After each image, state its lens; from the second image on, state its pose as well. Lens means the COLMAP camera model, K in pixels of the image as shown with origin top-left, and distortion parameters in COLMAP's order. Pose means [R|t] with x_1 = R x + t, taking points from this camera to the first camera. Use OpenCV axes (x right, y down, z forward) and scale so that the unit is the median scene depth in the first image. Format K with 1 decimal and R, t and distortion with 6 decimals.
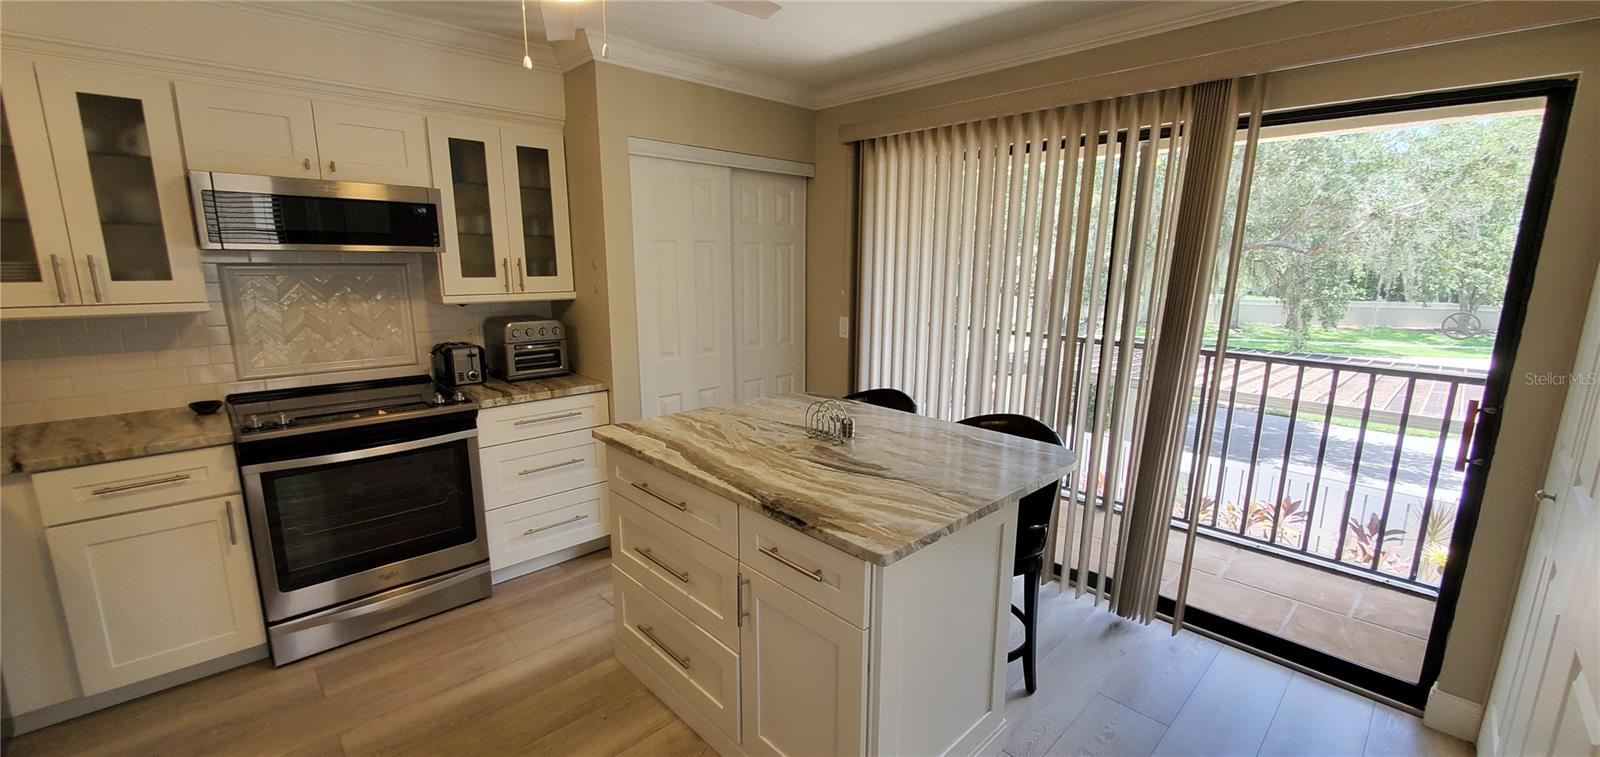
lens RADIAL K [[640.5, 0, 811.1], [0, 640.5, 387.8], [0, 0, 1]] dist [-0.001647, -0.000553]
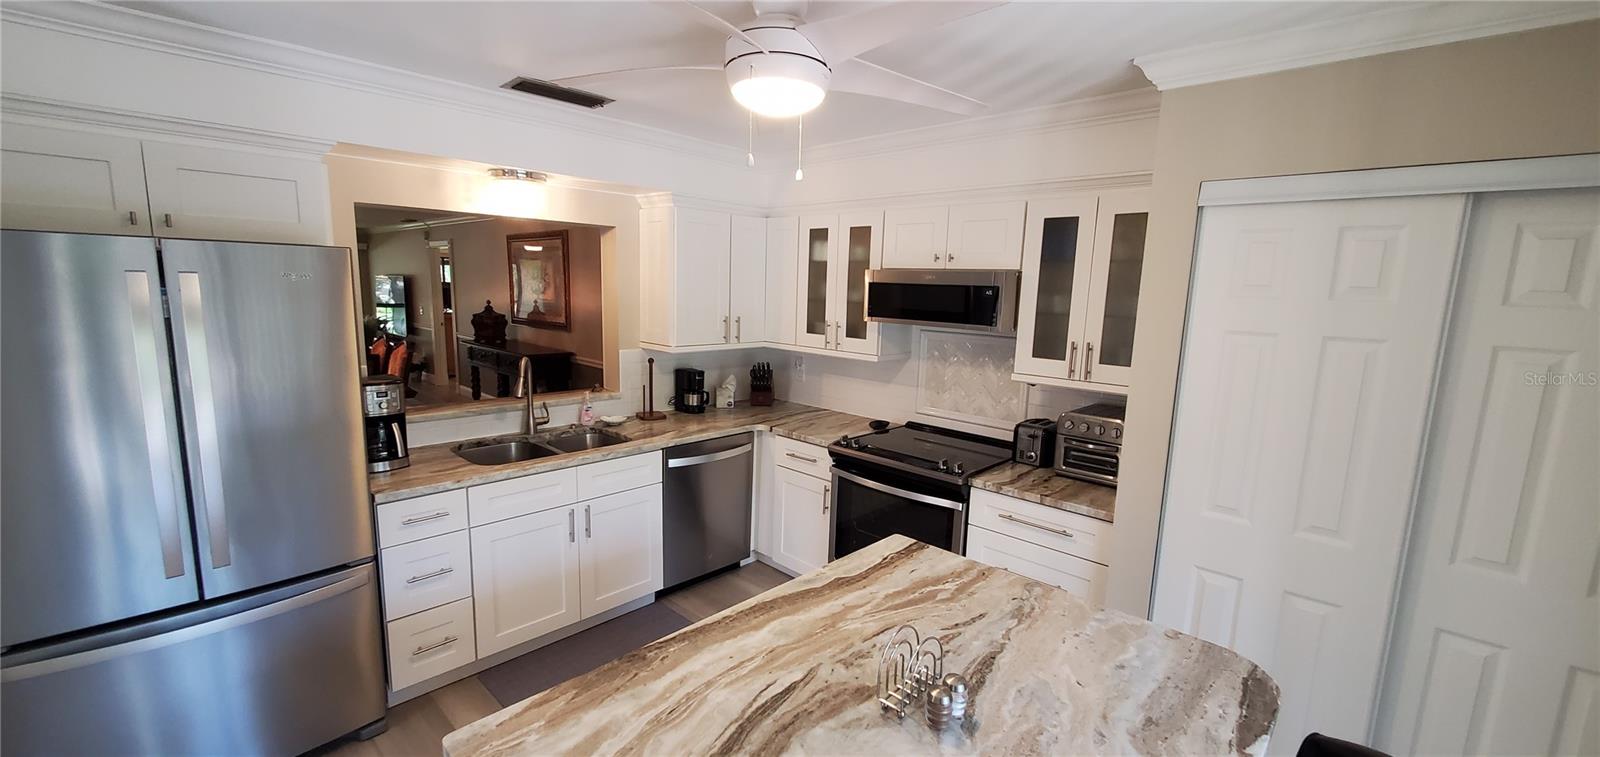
lens RADIAL K [[640.5, 0, 811.1], [0, 640.5, 387.8], [0, 0, 1]] dist [-0.001647, -0.000553]
pose [[0.047375, 0.149973, -0.987554, 0.478129], [-0.226147, 0.964603, 0.135638, -0.214248], [0.972940, 0.216907, 0.079614, 0.705061]]
